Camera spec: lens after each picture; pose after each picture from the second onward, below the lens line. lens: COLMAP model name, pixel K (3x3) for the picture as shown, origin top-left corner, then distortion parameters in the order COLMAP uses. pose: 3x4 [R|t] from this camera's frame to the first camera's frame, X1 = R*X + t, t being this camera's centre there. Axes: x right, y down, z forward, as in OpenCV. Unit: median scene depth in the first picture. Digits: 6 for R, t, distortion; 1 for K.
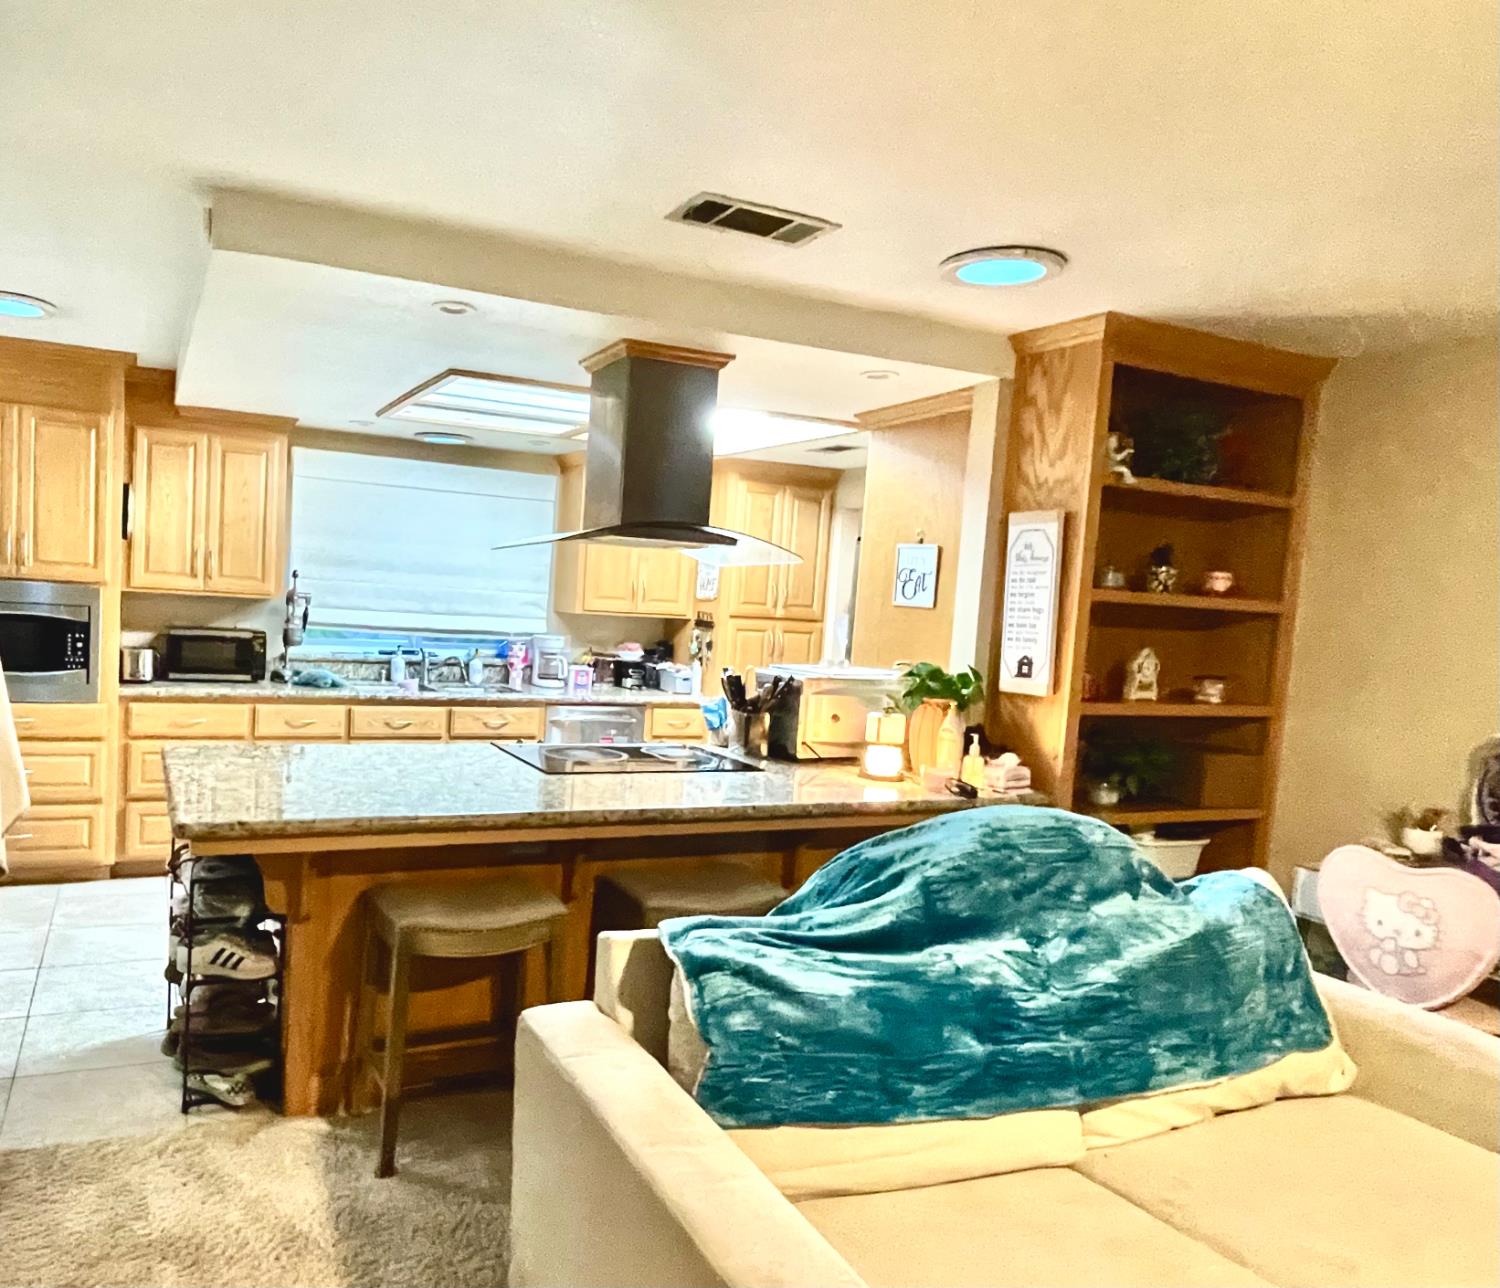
lens RADIAL K [[1173.9, 0, 750.0], [0, 1173.9, 644.0], [0, 0, 1]] dist [-0.000153, -0.000028]
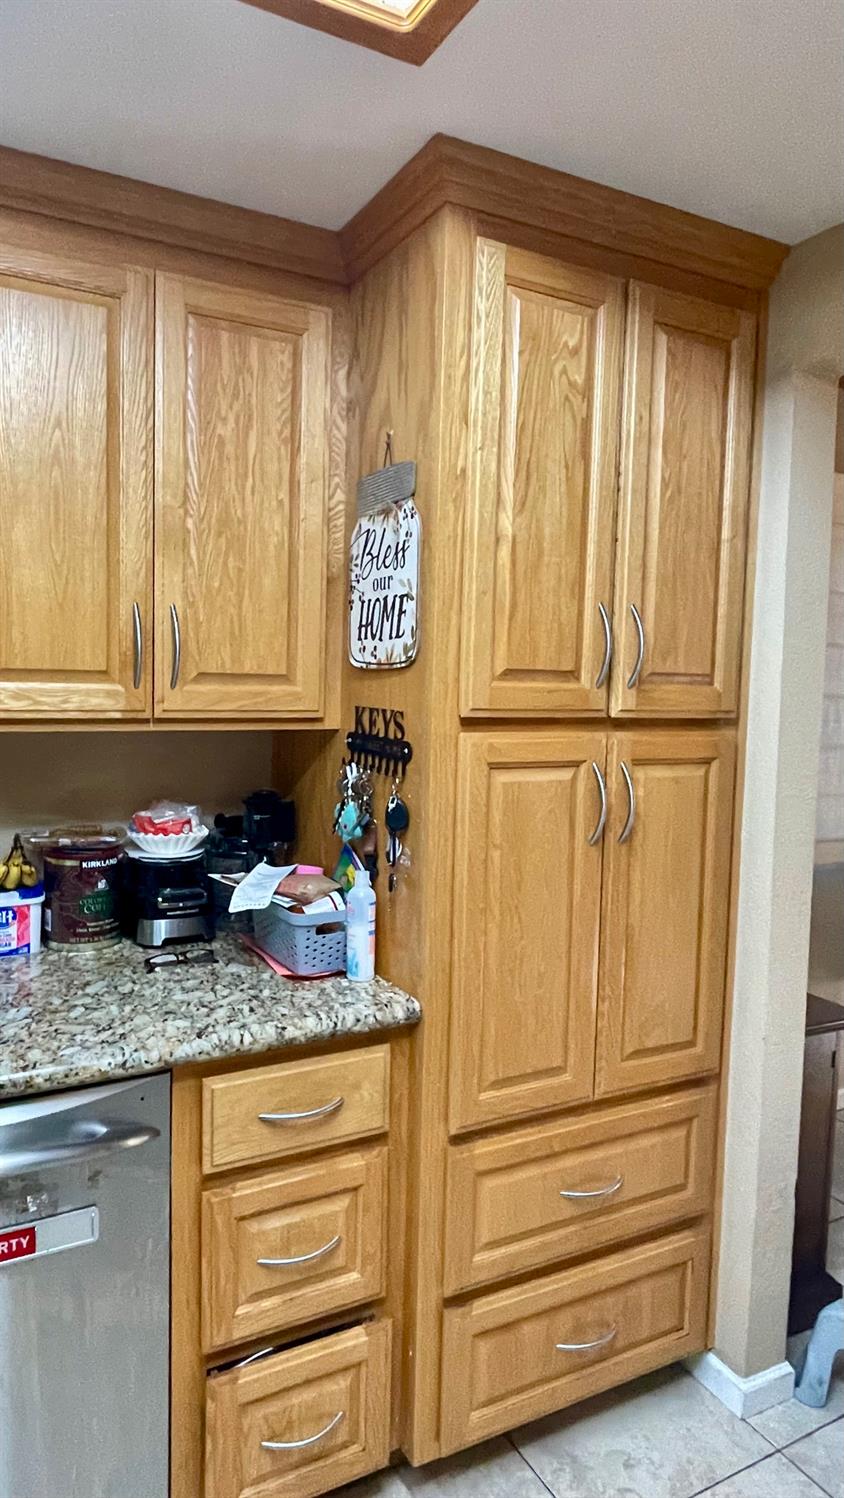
lens RADIAL K [[941.0, 0, 422.0], [0, 941.0, 749.0], [0, 0, 1]] dist [-0.000056, 0.000057]
pose [[0.999221, -0.039382, -0.002677, -0.026517], [0.039442, 0.998824, 0.028210, -0.023277], [0.001563, -0.028294, 0.999598, 0.748608]]
